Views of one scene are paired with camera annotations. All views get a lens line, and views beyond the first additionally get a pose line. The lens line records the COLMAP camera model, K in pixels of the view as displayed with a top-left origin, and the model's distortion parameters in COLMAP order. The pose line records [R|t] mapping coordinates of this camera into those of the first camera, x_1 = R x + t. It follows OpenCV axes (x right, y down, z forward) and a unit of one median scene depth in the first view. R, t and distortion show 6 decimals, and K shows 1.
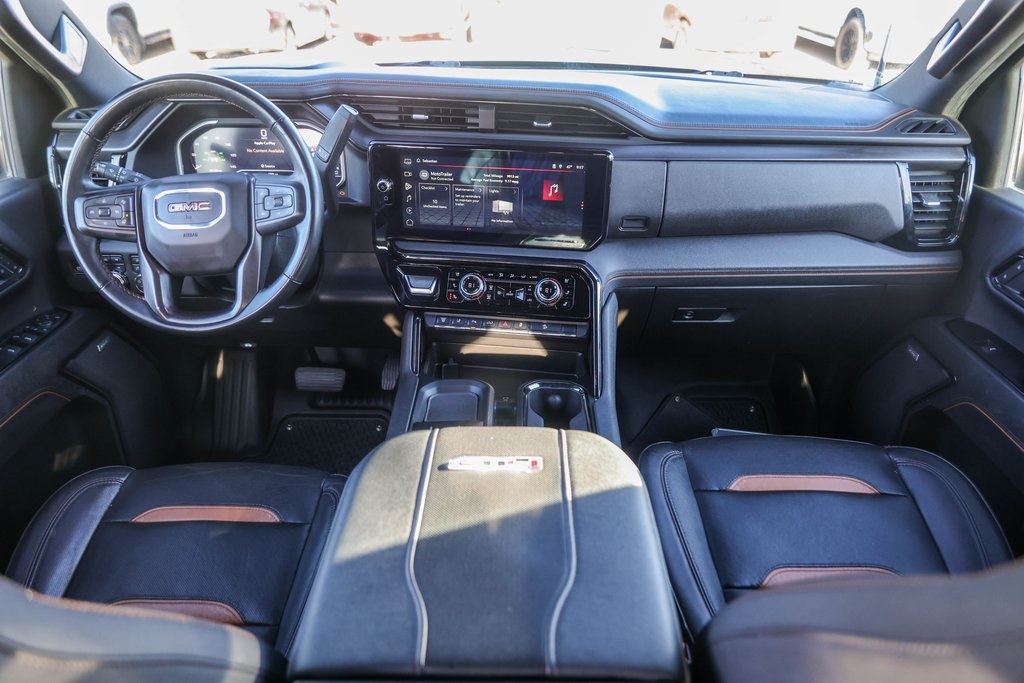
lens RADIAL K [[683.5, 0, 512.0], [0, 683.5, 341.5], [0, 0, 1]] dist [-0.023261, 0.010239]
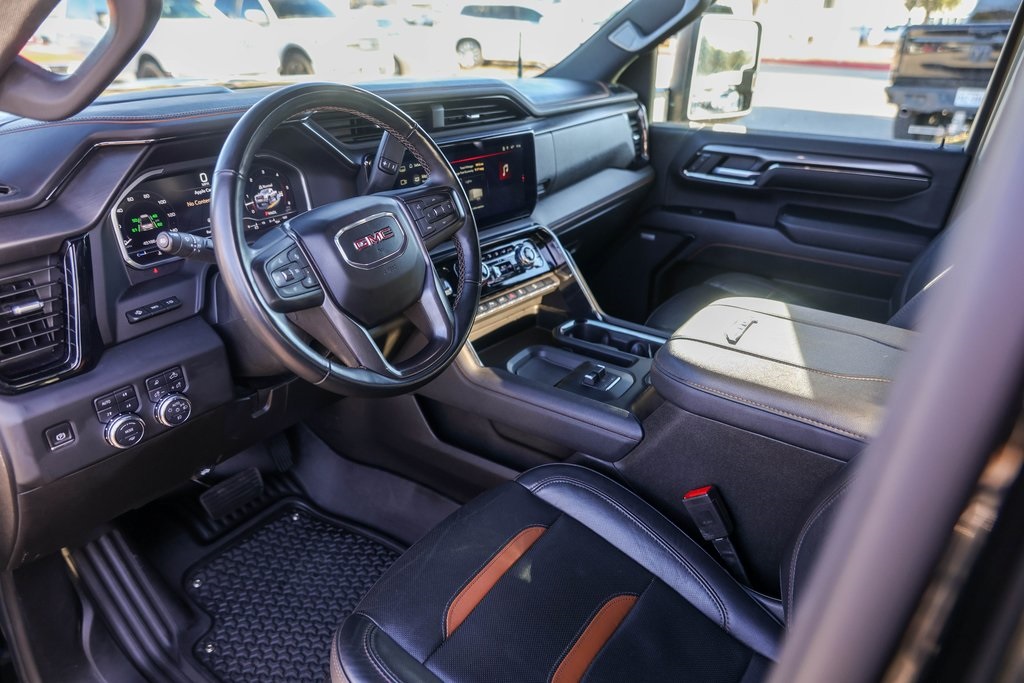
lens RADIAL K [[676.7, 0, 512.0], [0, 676.7, 341.5], [0, 0, 1]] dist [-0.014919, 0.001579]
pose [[0.567970, -0.361350, 0.739484, -0.862079], [0.402798, 0.905556, 0.133127, -0.105943], [-0.717749, 0.222250, 0.659880, 0.304478]]
